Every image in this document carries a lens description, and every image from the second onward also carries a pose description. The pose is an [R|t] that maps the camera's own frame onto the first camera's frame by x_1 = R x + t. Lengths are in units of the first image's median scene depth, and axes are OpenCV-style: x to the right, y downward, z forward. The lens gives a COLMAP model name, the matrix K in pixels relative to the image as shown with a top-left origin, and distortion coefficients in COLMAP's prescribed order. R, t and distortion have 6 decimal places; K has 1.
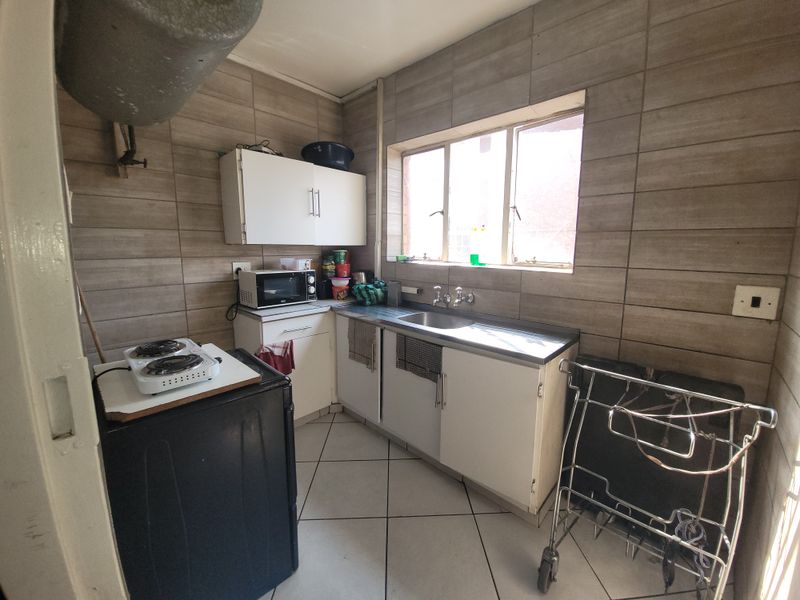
lens RADIAL K [[321.3, 0, 409.5], [0, 321.3, 290.9], [0, 0, 1]] dist [-0.012819, -0.000332]
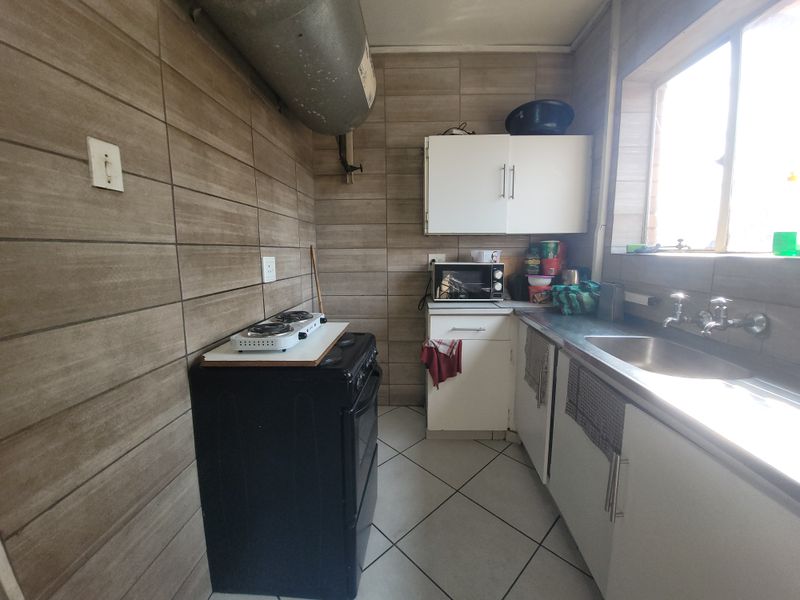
lens RADIAL K [[321.3, 0, 409.5], [0, 321.3, 290.9], [0, 0, 1]] dist [-0.012819, -0.000332]
pose [[0.660654, 0.079477, -0.746471, 0.175745], [-0.095616, 0.995190, 0.021334, 0.012148], [0.744576, 0.057281, 0.665076, 0.274887]]
